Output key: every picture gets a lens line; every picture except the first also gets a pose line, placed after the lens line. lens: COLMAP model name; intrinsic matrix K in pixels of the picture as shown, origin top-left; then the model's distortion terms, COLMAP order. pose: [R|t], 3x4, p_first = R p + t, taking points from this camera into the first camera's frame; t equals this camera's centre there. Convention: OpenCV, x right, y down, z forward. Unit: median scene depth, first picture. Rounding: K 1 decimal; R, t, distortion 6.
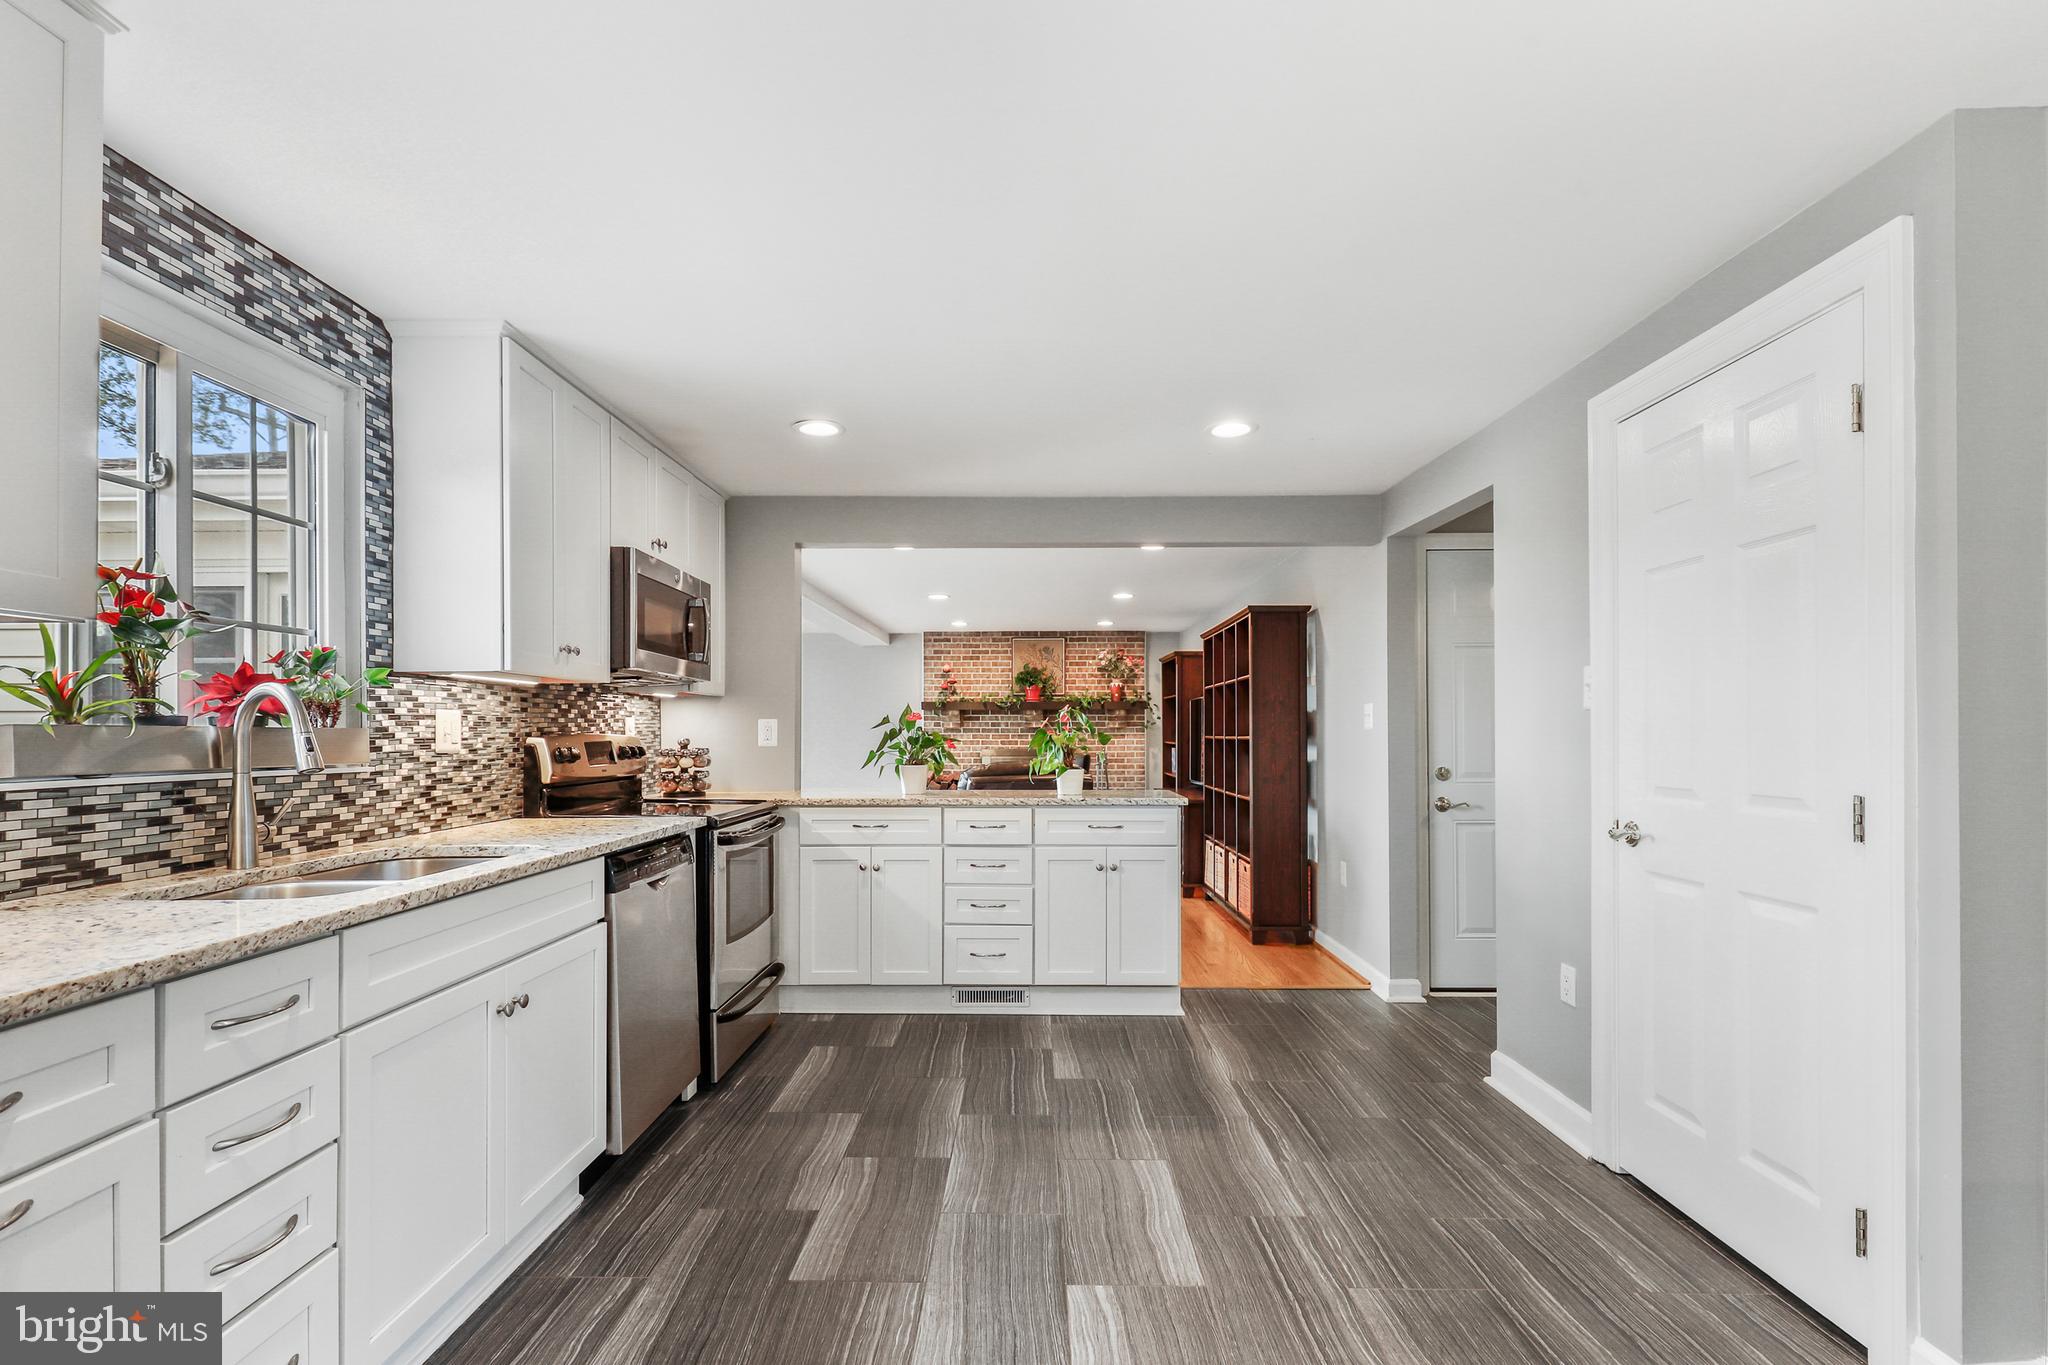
lens RADIAL K [[939.5, 0, 1027.7], [0, 939.5, 722.4], [0, 0, 1]] dist [-0.000232, 0.000383]
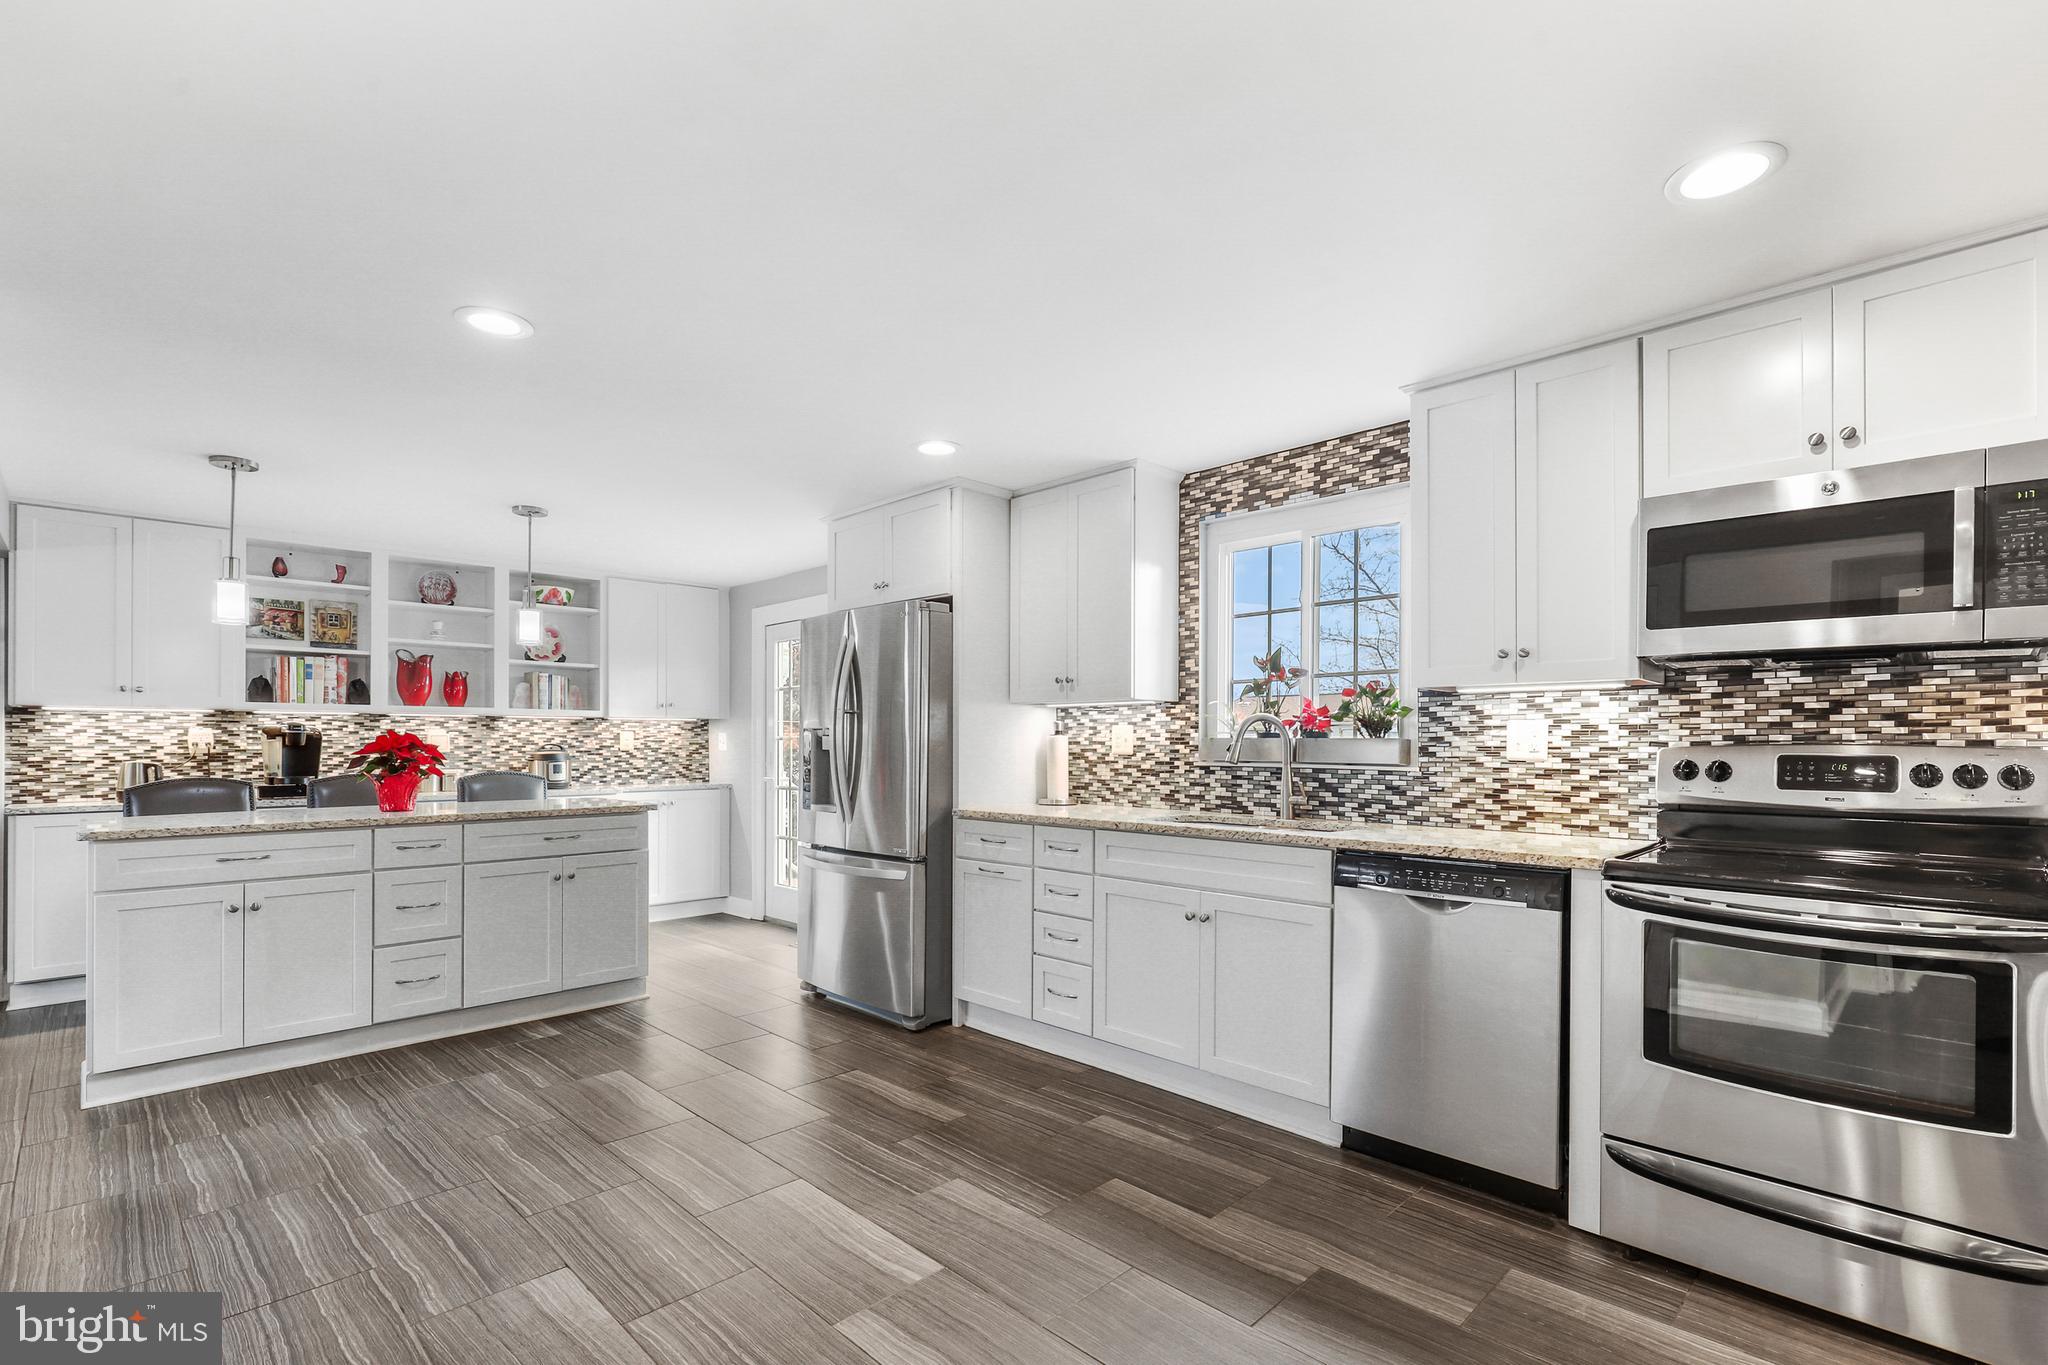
lens RADIAL K [[939.5, 0, 1021.6], [0, 939.5, 738.1], [0, 0, 1]] dist [-0.000232, 0.000383]
pose [[-0.704218, -0.003288, -0.709976, 0.527995], [0.006367, 0.999920, -0.010946, 0.014316], [0.709955, -0.012229, -0.704140, 1.310487]]
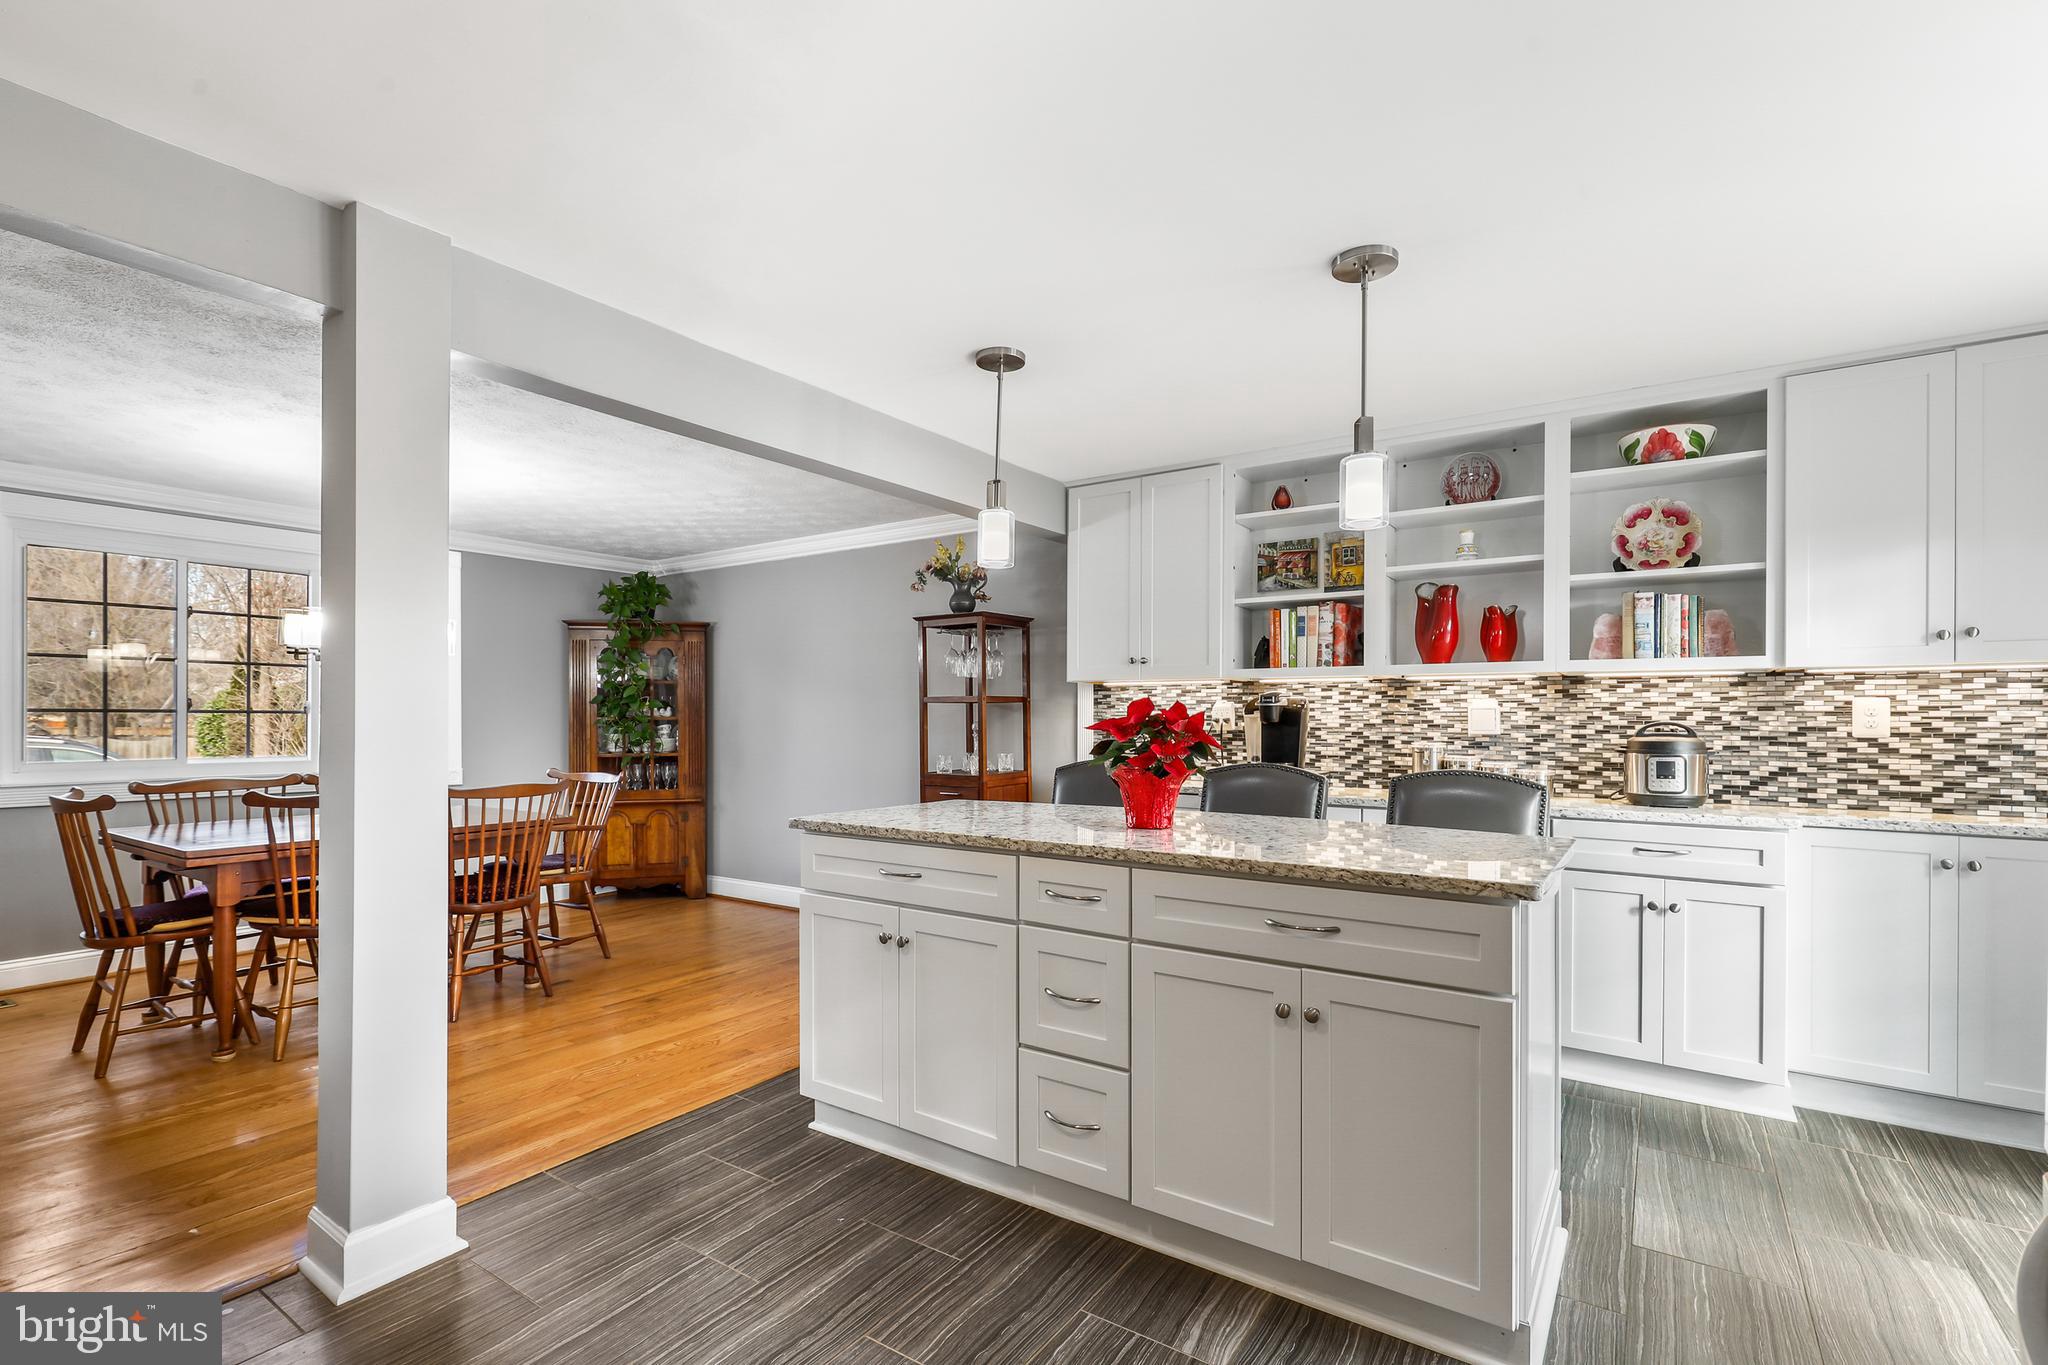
lens RADIAL K [[939.5, 0, 1021.6], [0, 939.5, 712.1], [0, 0, 1]] dist [-0.000232, 0.000383]
pose [[-0.830937, 0.000333, 0.556367, -0.208524], [-0.007641, 0.999899, -0.012011, 0.004413], [-0.556315, -0.014231, -0.830850, 0.453955]]
